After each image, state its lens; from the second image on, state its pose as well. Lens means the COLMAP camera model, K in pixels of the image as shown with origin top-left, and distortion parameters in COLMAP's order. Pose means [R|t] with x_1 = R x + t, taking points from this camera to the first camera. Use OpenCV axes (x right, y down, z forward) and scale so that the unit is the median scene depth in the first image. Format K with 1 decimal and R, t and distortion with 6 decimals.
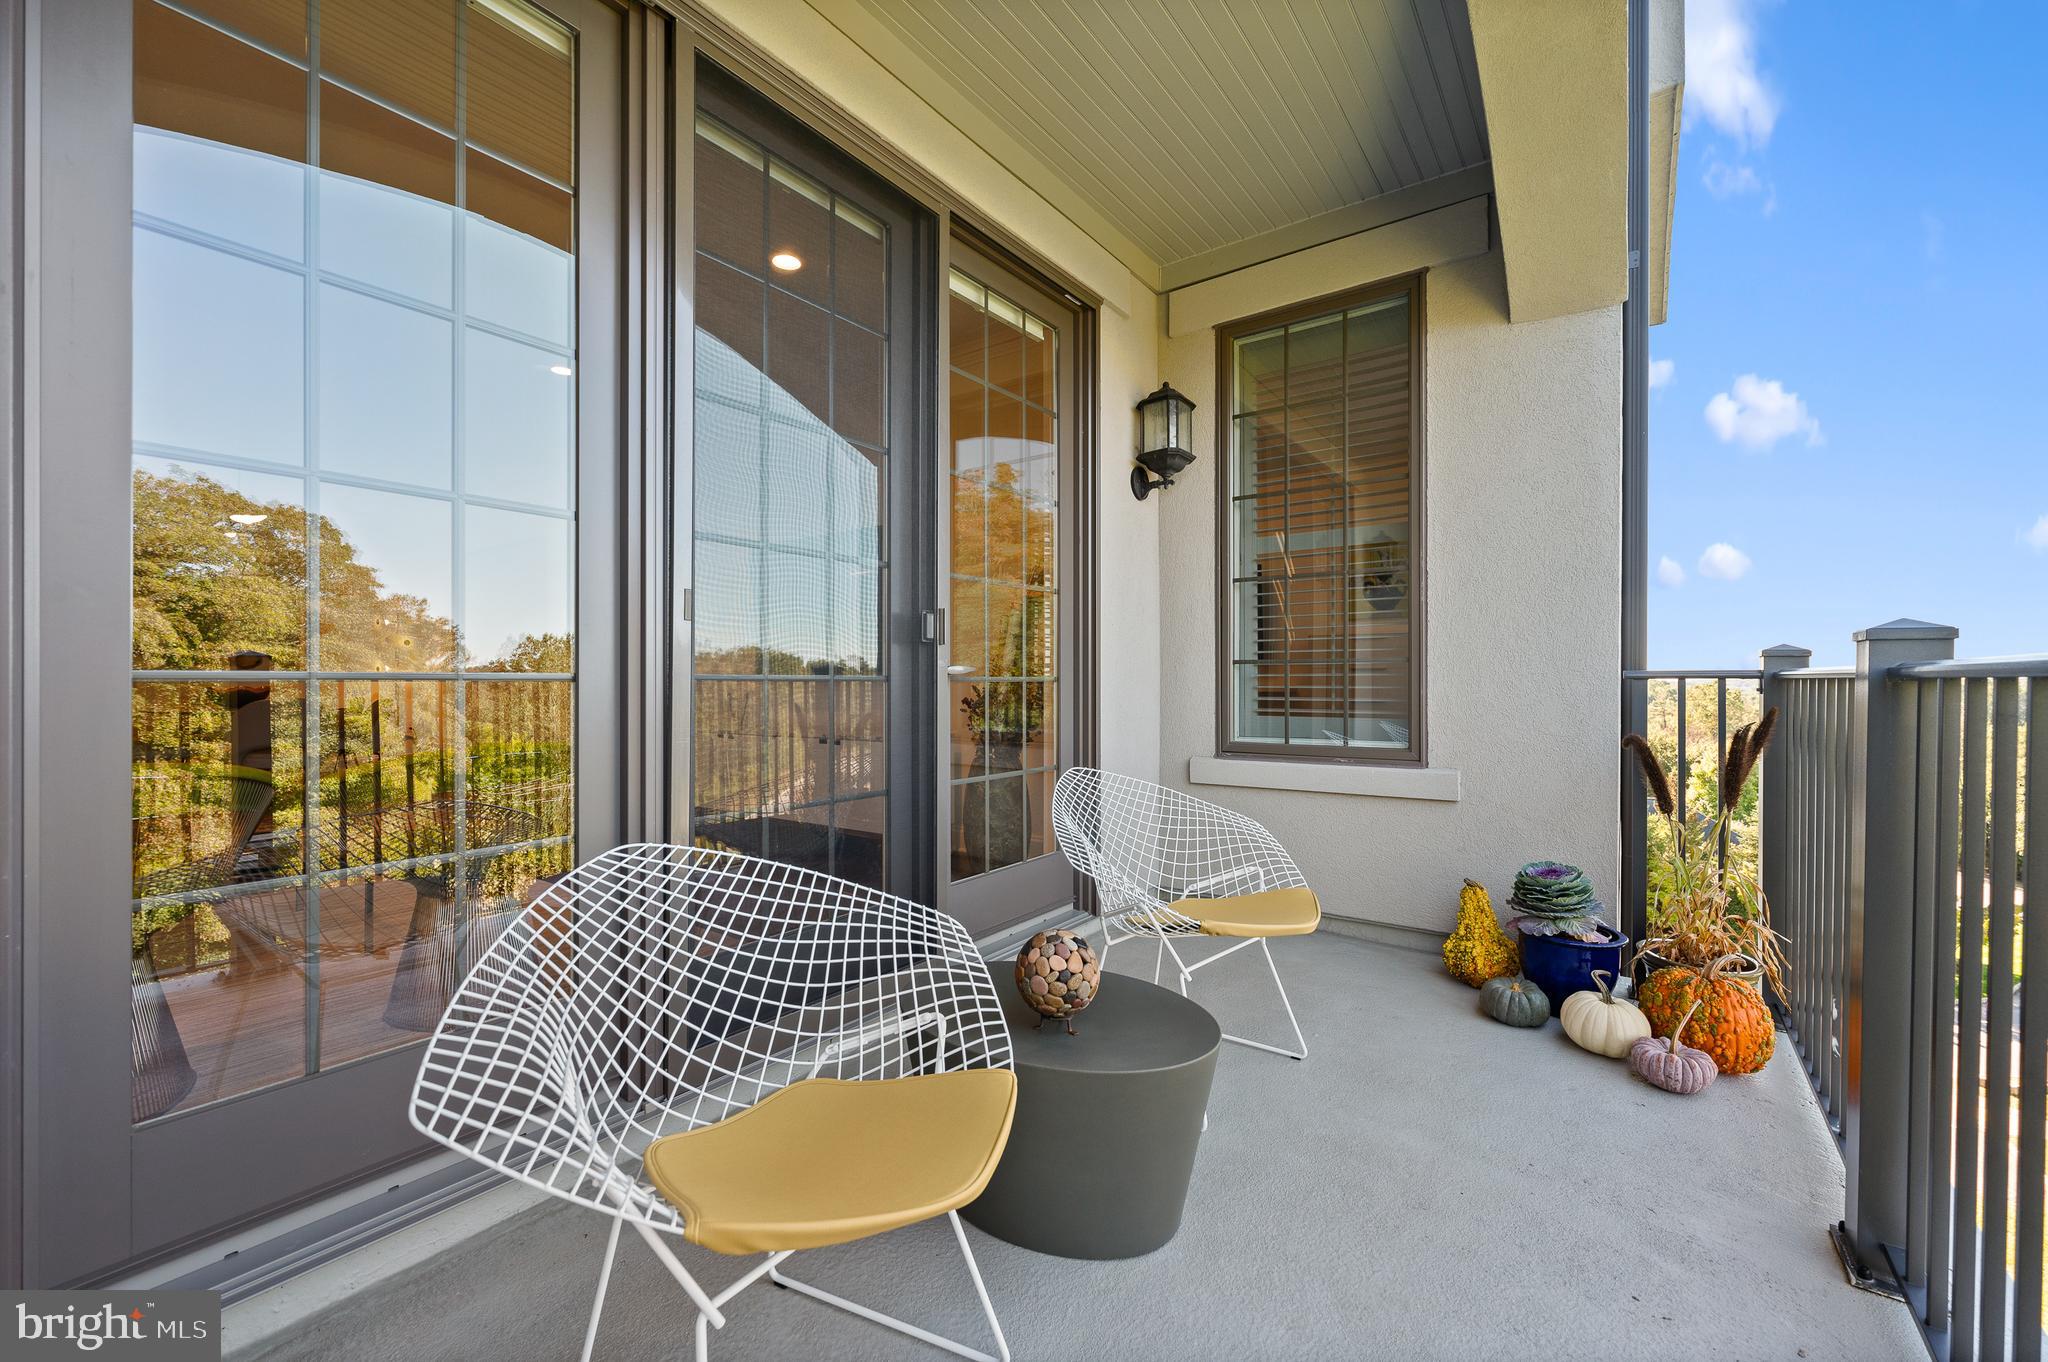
lens RADIAL K [[830.4, 0, 1015.5], [0, 830.4, 673.0], [0, 0, 1]] dist [0.001335, -0.000097]
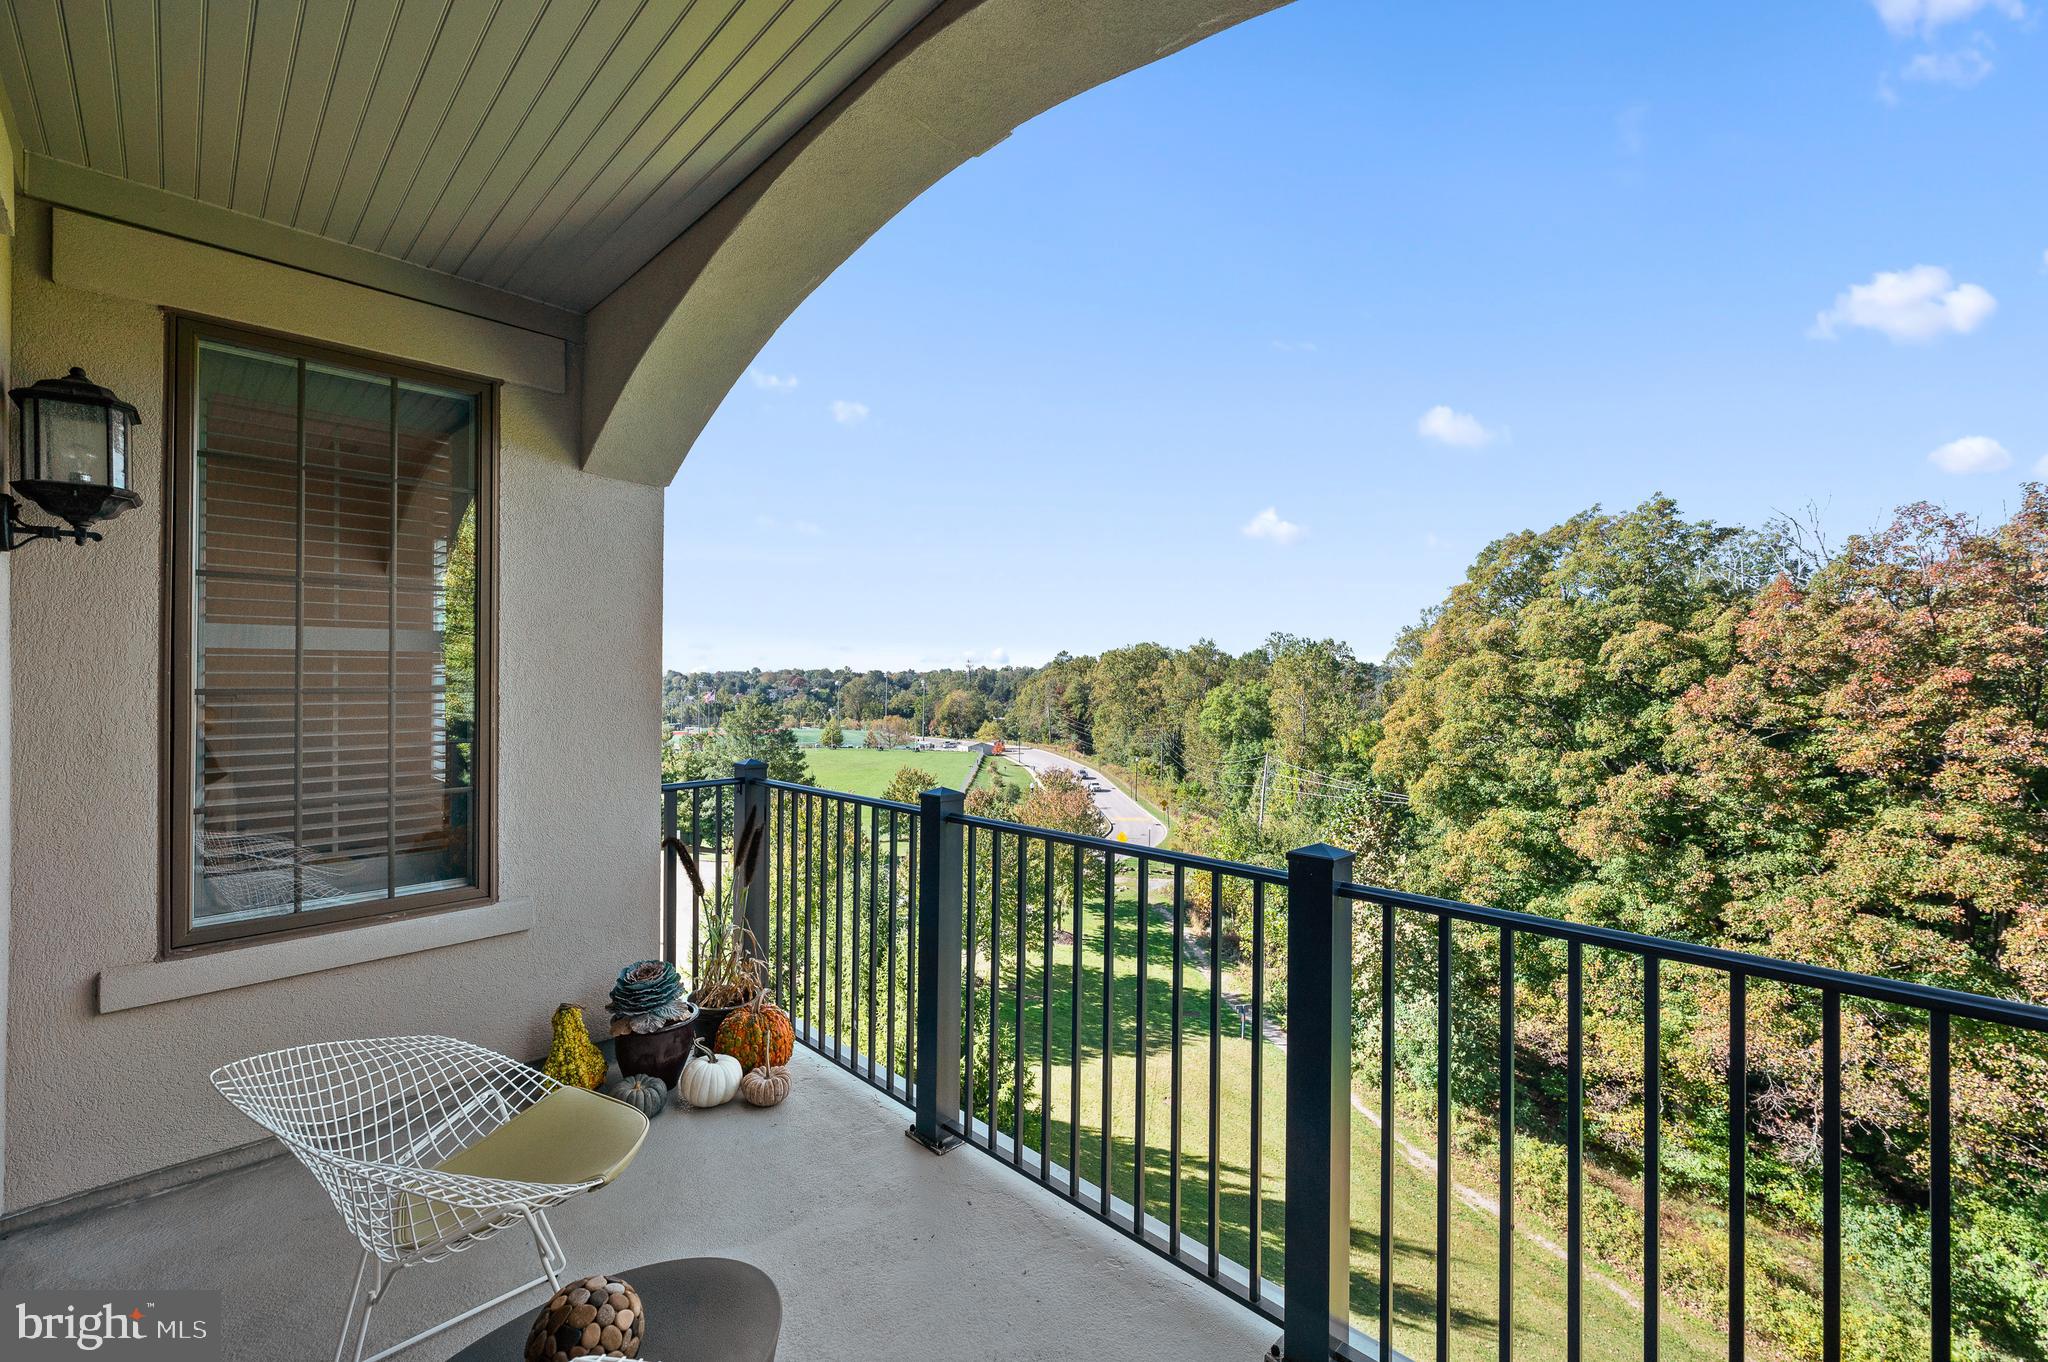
lens RADIAL K [[830.4, 0, 1015.5], [0, 830.4, 673.0], [0, 0, 1]] dist [0.001335, -0.000097]
pose [[0.144757, 0.008257, 0.989433, -0.372124], [-0.004789, 0.999959, -0.007644, -0.147198], [-0.989456, -0.003632, 0.144791, 0.274000]]
